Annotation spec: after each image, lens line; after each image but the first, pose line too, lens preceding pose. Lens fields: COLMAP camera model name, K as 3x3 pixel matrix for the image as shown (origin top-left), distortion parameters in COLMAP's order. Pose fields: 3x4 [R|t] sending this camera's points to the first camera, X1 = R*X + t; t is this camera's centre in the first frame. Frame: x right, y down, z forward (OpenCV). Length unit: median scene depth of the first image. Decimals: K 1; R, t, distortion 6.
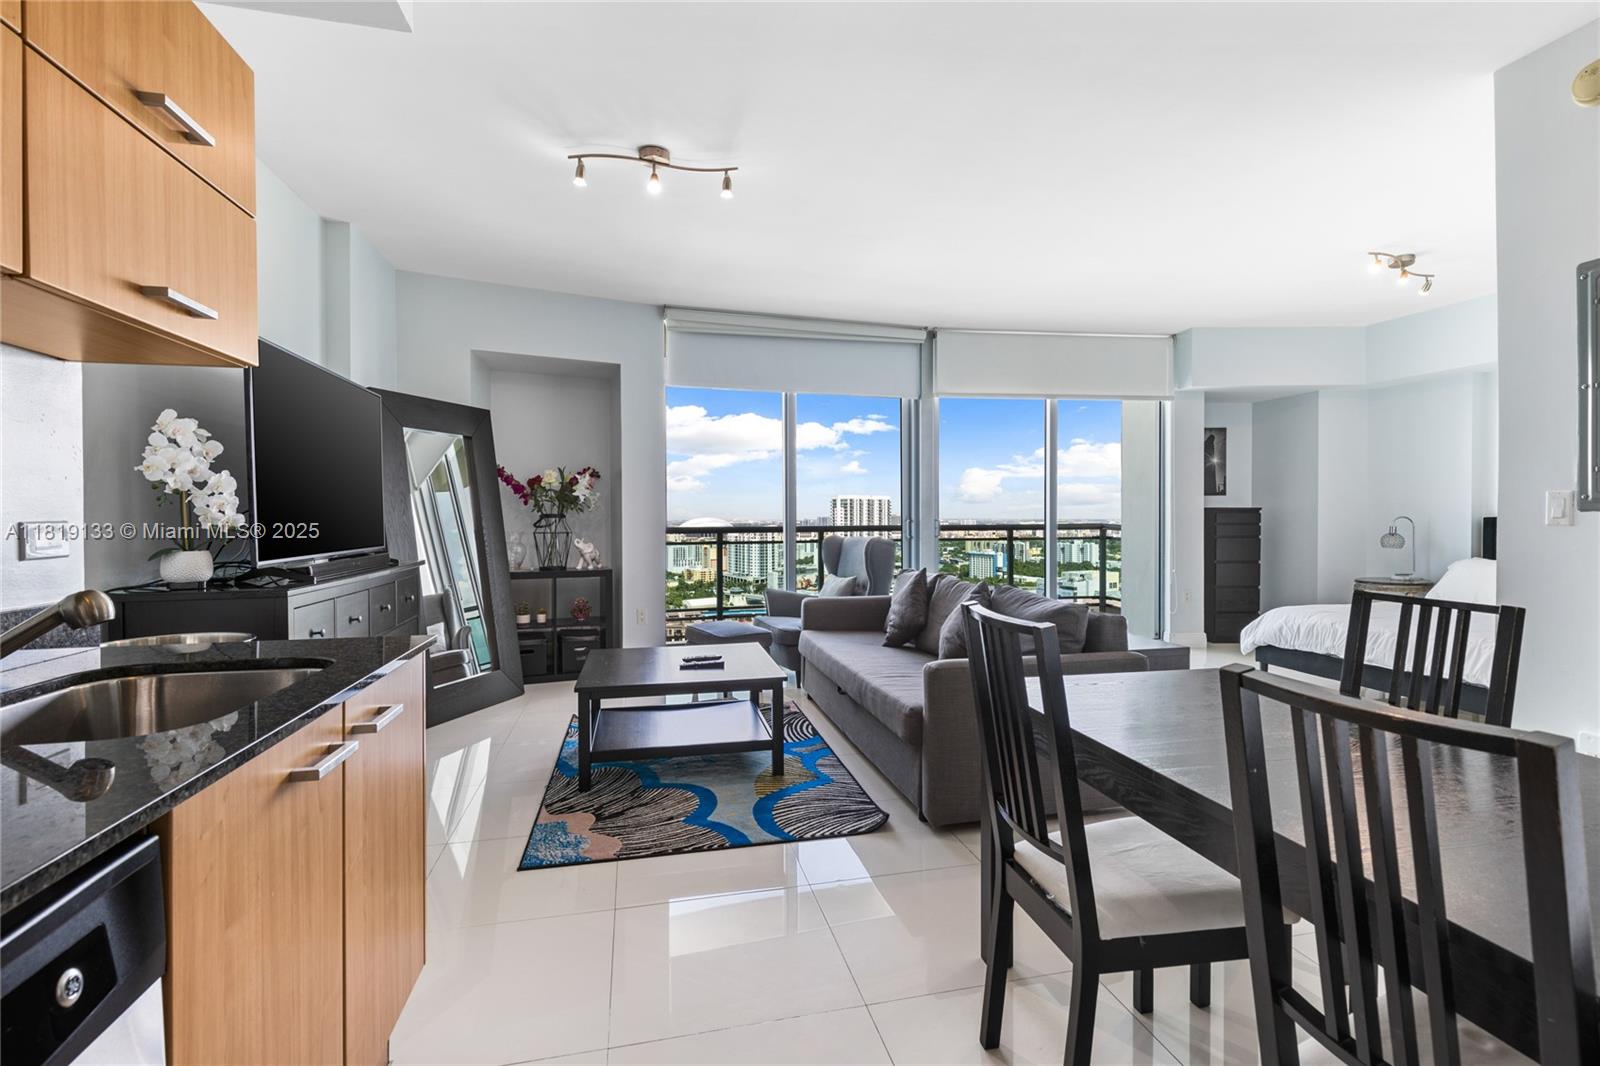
lens RADIAL K [[741.5, 0, 807.4], [0, 741.5, 518.8], [0, 0, 1]] dist [0.000640, 0.000474]
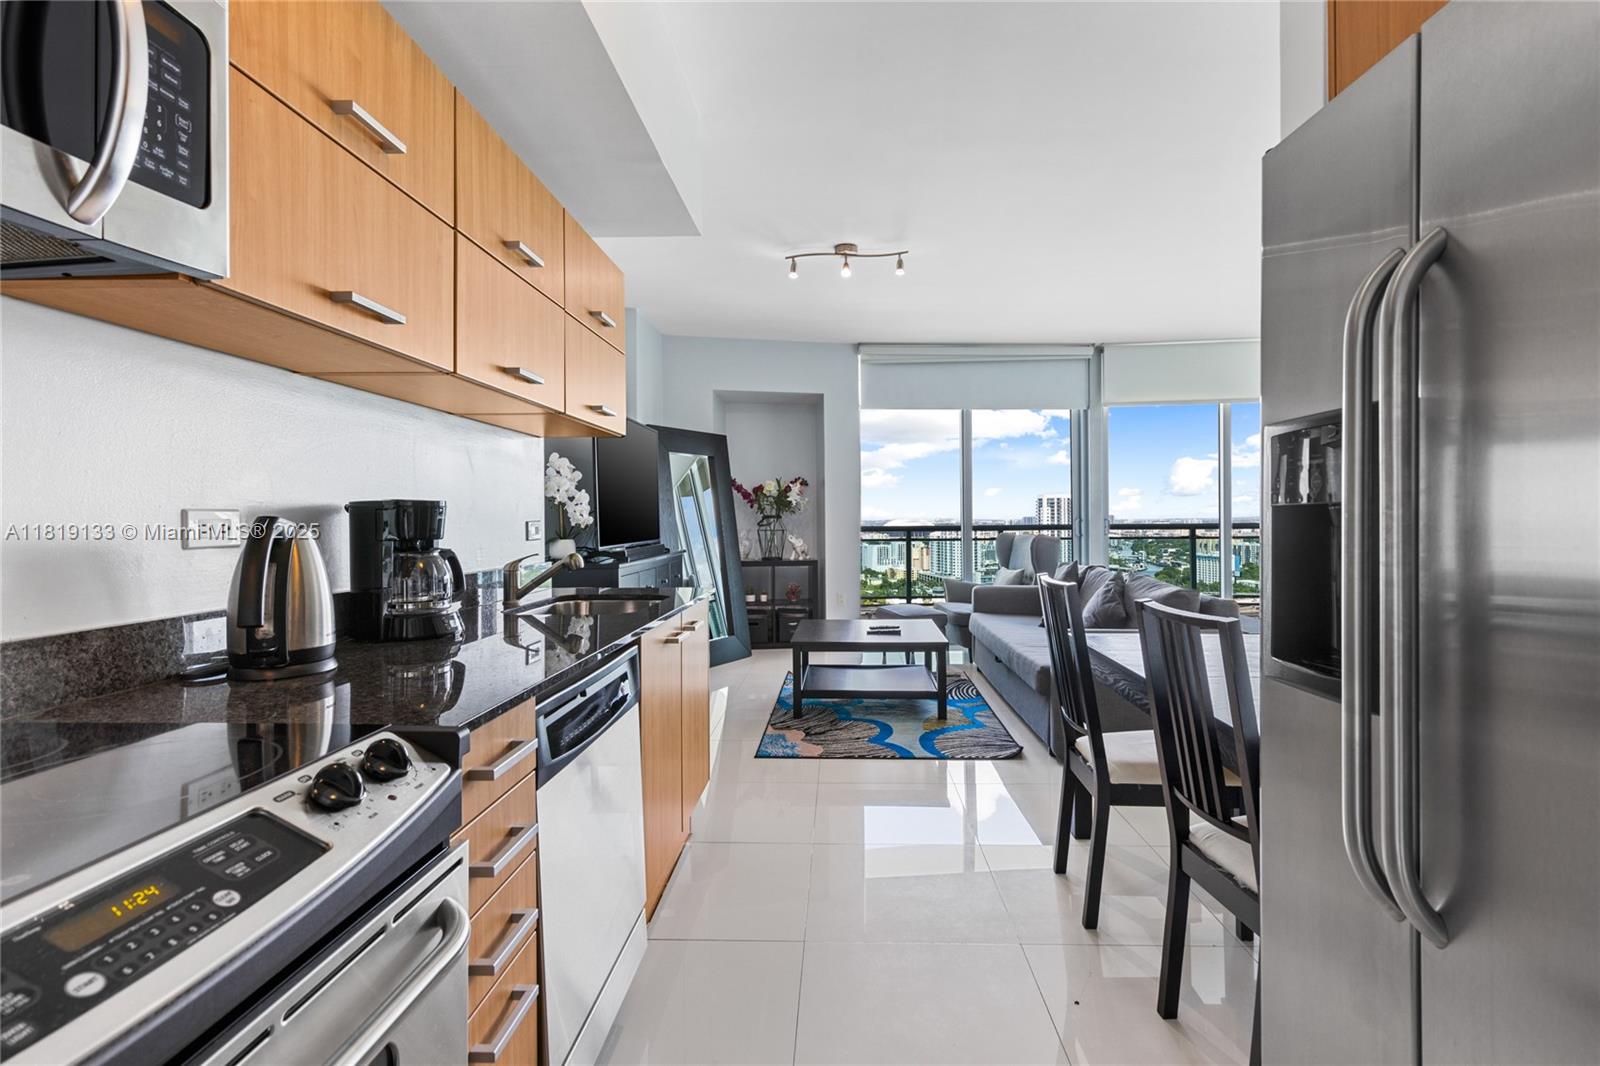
lens RADIAL K [[719.9, 0, 796.9], [0, 719.9, 509.2], [0, 0, 1]] dist [0.007423, -0.003547]
pose [[0.958393, -0.006560, -0.285377, 0.045697], [0.002655, 0.999898, -0.014066, 0.000212], [0.285440, 0.012723, 0.958312, -0.158198]]
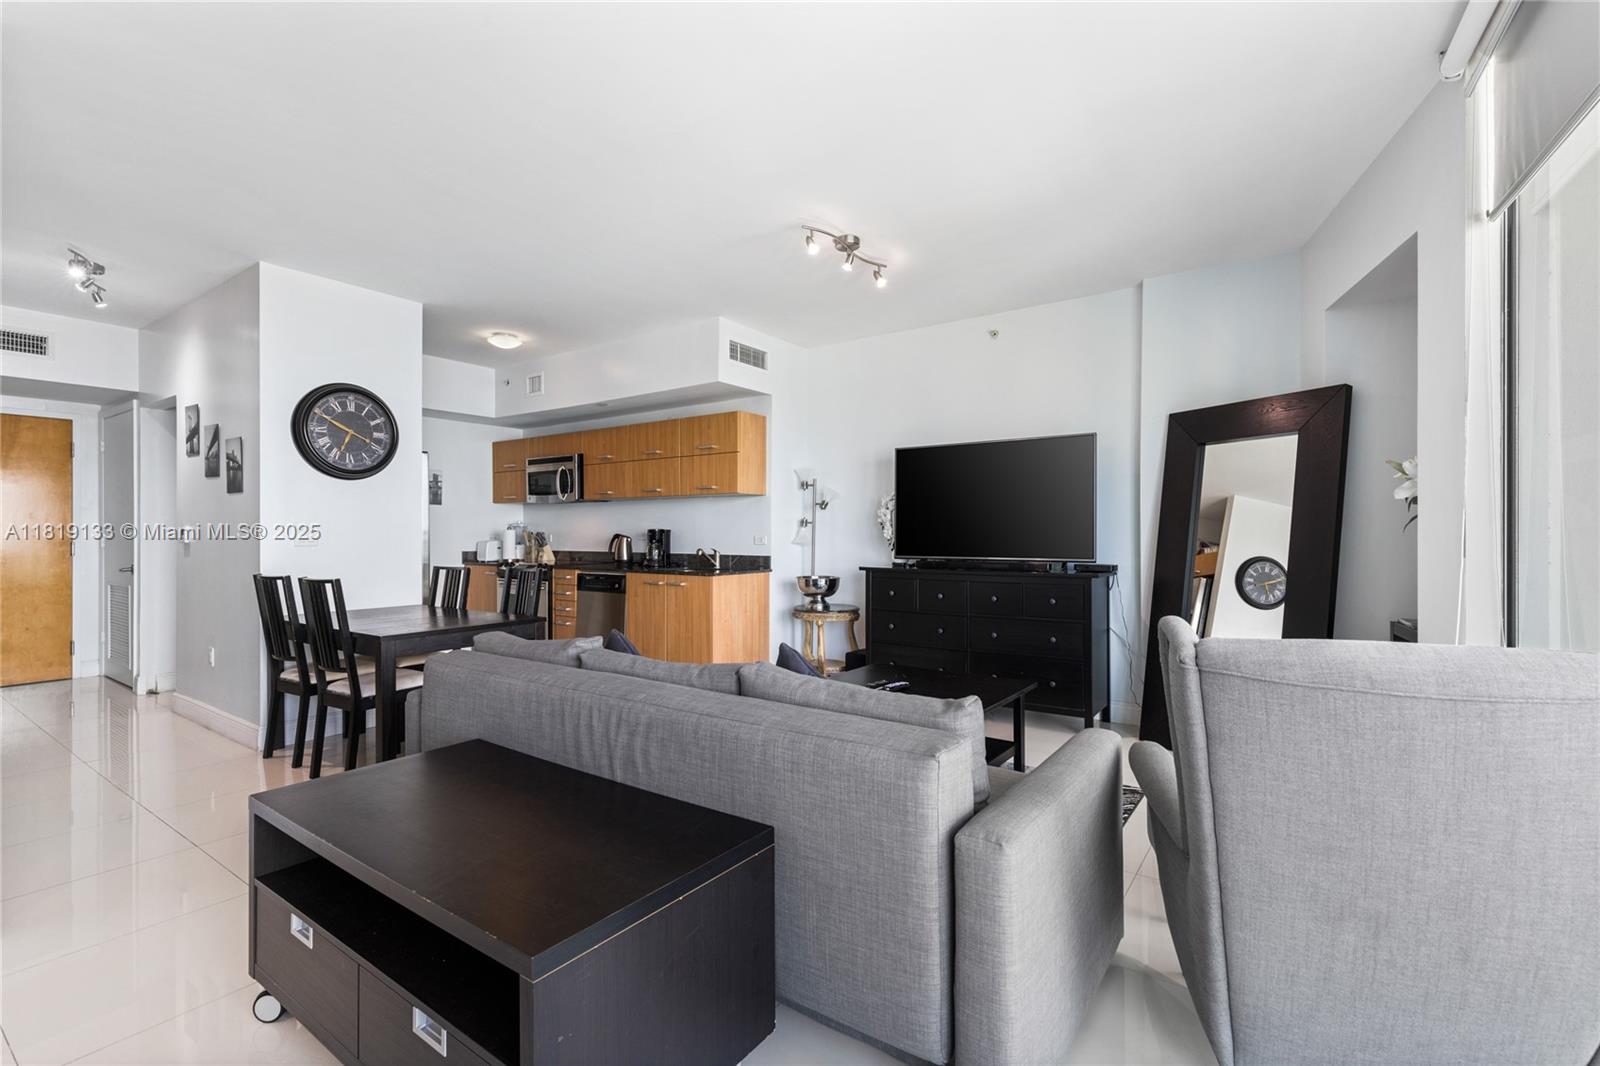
lens RADIAL K [[719.9, 0, 806.0], [0, 719.9, 529.7], [0, 0, 1]] dist [0.007423, -0.003547]
pose [[-0.743184, 0.002087, -0.669084, 0.364784], [0.002336, 0.999997, 0.000524, -0.009408], [0.669083, -0.001173, -0.743186, 1.048966]]
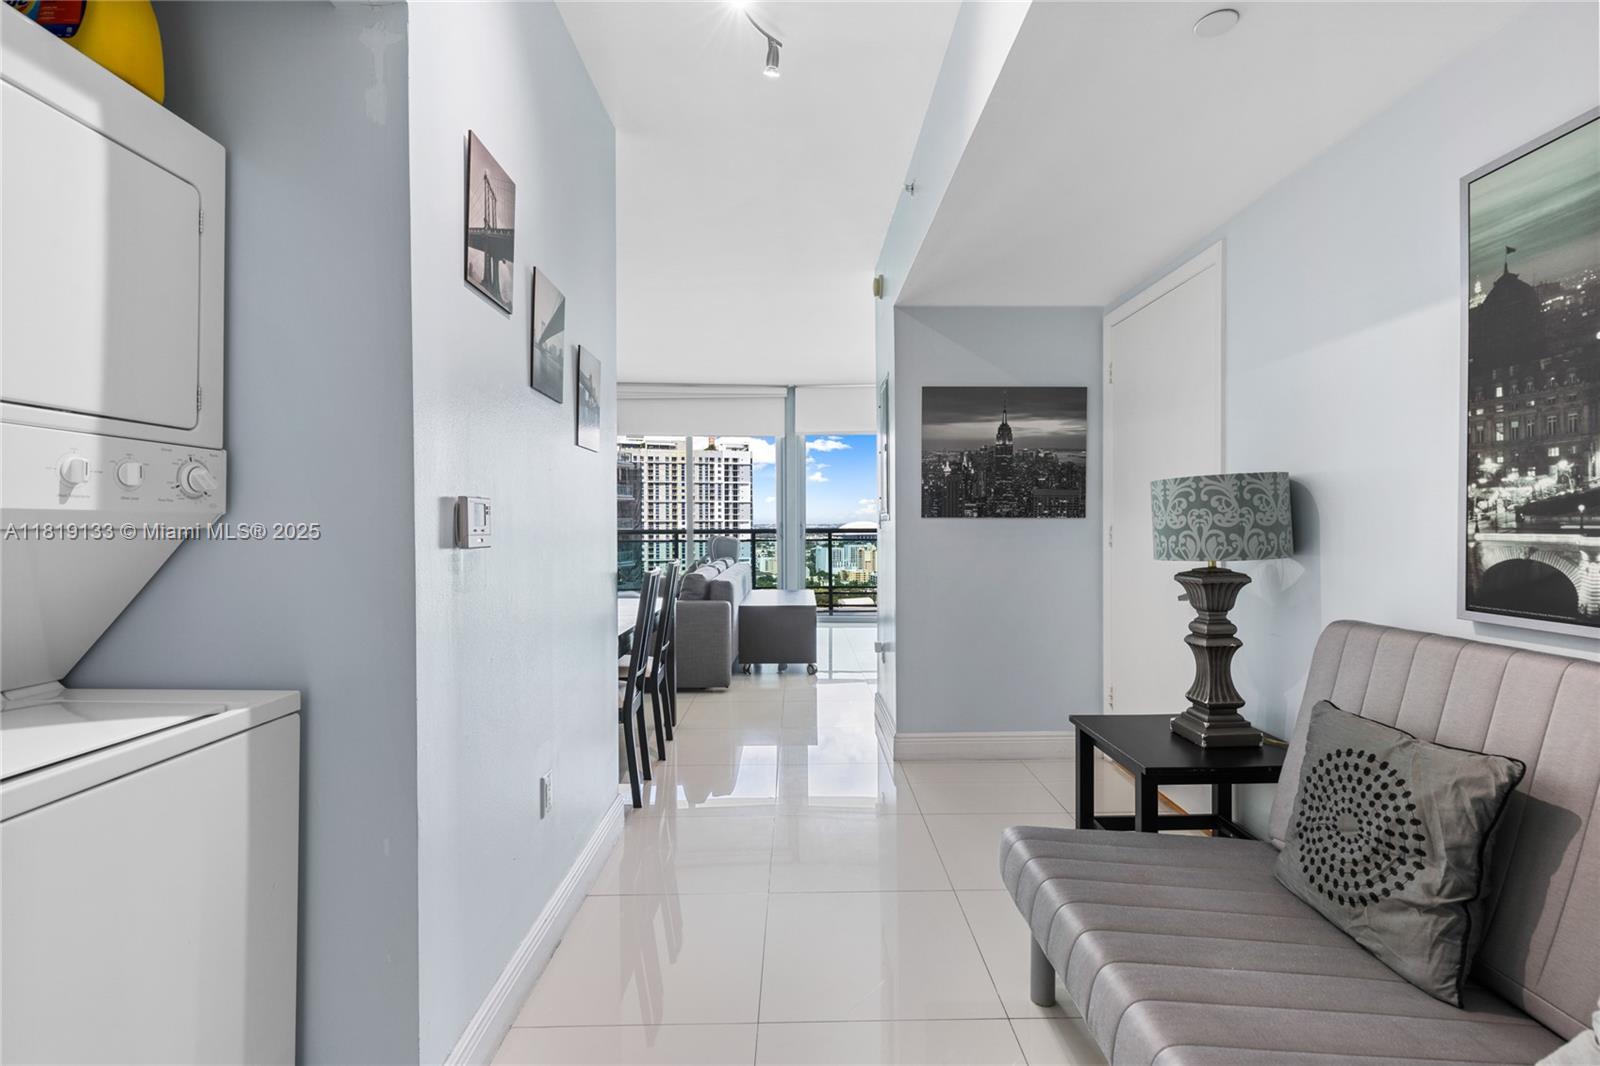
lens RADIAL K [[719.9, 0, 801.9], [0, 719.9, 527.4], [0, 0, 1]] dist [0.009646, -0.003992]
pose [[0.975968, 0.001266, -0.217910, 0.526157], [0.000422, 0.999970, 0.007701, -0.004910], [0.217914, -0.007608, 0.975938, -0.333284]]
